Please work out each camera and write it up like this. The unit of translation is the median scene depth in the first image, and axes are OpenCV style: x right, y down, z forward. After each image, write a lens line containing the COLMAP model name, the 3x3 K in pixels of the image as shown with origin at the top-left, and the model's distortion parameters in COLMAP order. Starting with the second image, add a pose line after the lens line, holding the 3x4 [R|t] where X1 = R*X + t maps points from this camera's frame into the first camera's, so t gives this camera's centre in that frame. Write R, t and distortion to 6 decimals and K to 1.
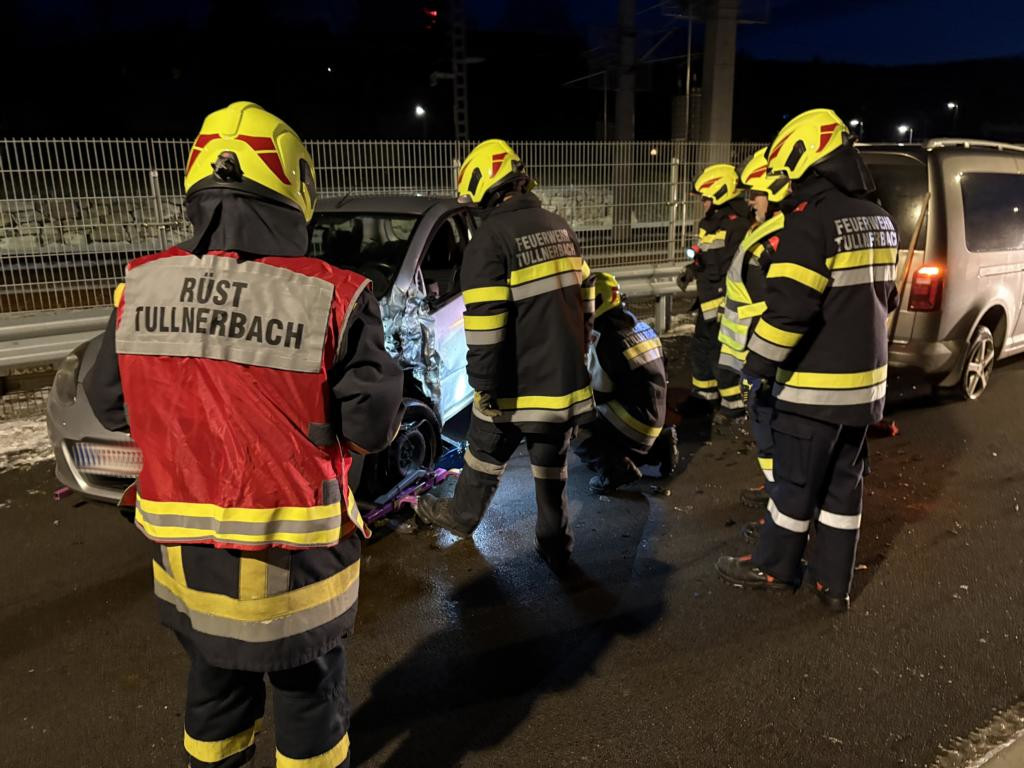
lens RADIAL K [[754.8, 0, 512.0], [0, 754.8, 384.0], [0, 0, 1]] dist [-0.008156, -0.003859]
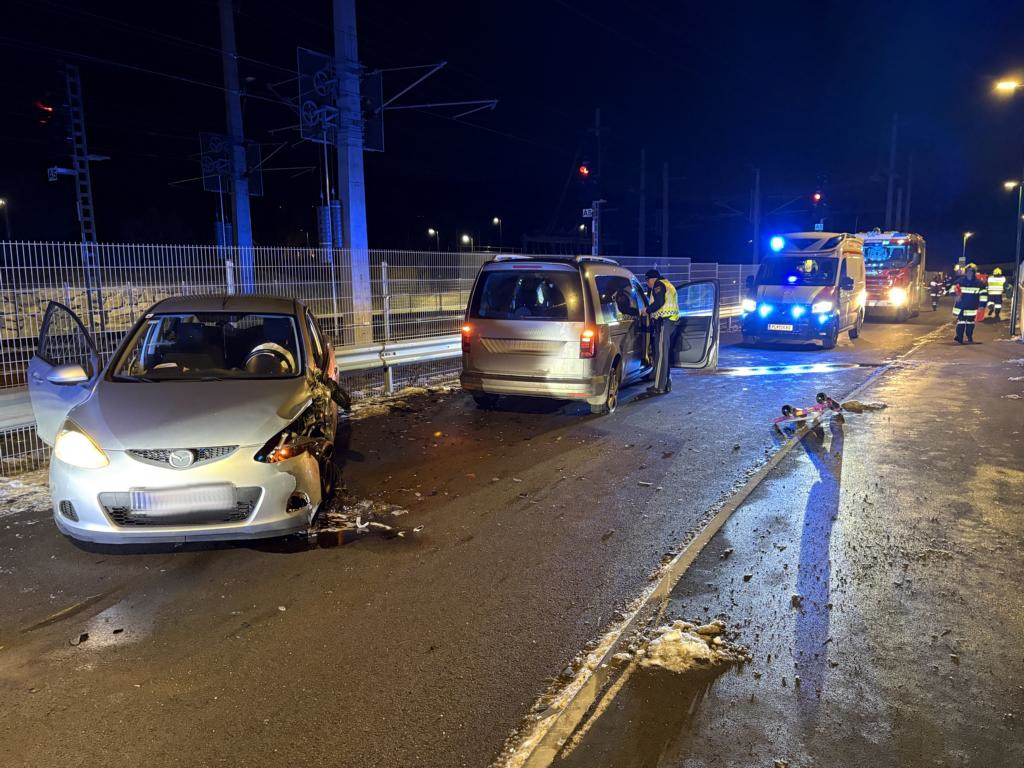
lens RADIAL K [[754.8, 0, 512.0], [0, 754.8, 384.0], [0, 0, 1]] dist [-0.008156, -0.003859]
pose [[0.862954, -0.061548, 0.501519, -0.117369], [0.123784, 0.988060, -0.091735, 0.024892], [-0.489885, 0.141243, 0.860269, -0.089151]]
